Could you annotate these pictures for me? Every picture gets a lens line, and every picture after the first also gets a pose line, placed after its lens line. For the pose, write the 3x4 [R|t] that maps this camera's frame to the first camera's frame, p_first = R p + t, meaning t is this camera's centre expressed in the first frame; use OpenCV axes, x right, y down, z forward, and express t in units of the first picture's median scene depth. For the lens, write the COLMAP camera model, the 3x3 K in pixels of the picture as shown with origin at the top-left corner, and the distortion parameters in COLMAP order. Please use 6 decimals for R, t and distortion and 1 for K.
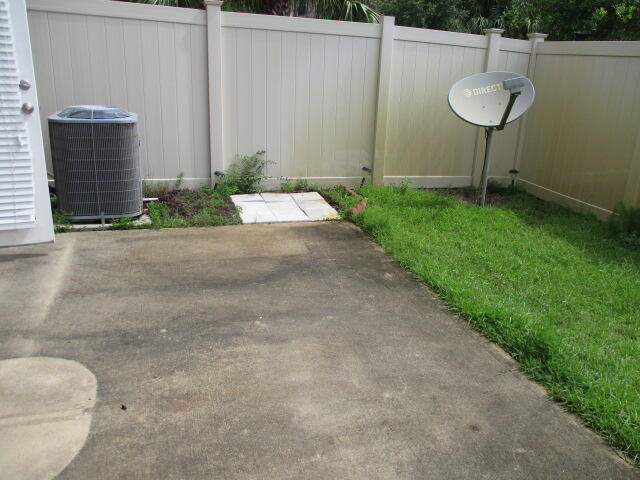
lens RADIAL K [[523.0, 0, 332.7], [0, 523.0, 241.4], [0, 0, 1]] dist [-0.036226, 0.011945]
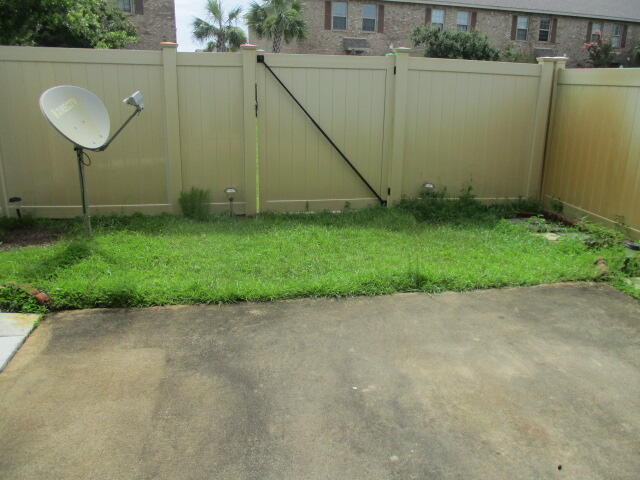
lens RADIAL K [[533.5, 0, 320.0], [0, 533.5, 240.0], [0, 0, 1]] dist [-0.042738, 0.001220]
pose [[0.136616, -0.328230, 0.934666, -0.847784], [0.310477, 0.910162, 0.274244, -0.323970], [-0.940713, 0.252726, 0.226250, 0.745713]]
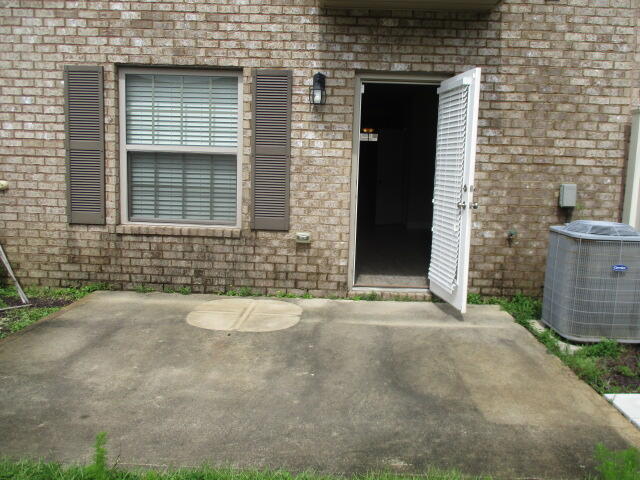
lens RADIAL K [[523.0, 0, 332.7], [0, 523.0, 241.4], [0, 0, 1]] dist [-0.036226, 0.011945]
pose [[-0.312893, 0.077218, -0.946644, 0.842092], [-0.358109, 0.913539, 0.192883, -0.329381], [0.879691, 0.399353, -0.258187, 1.144842]]
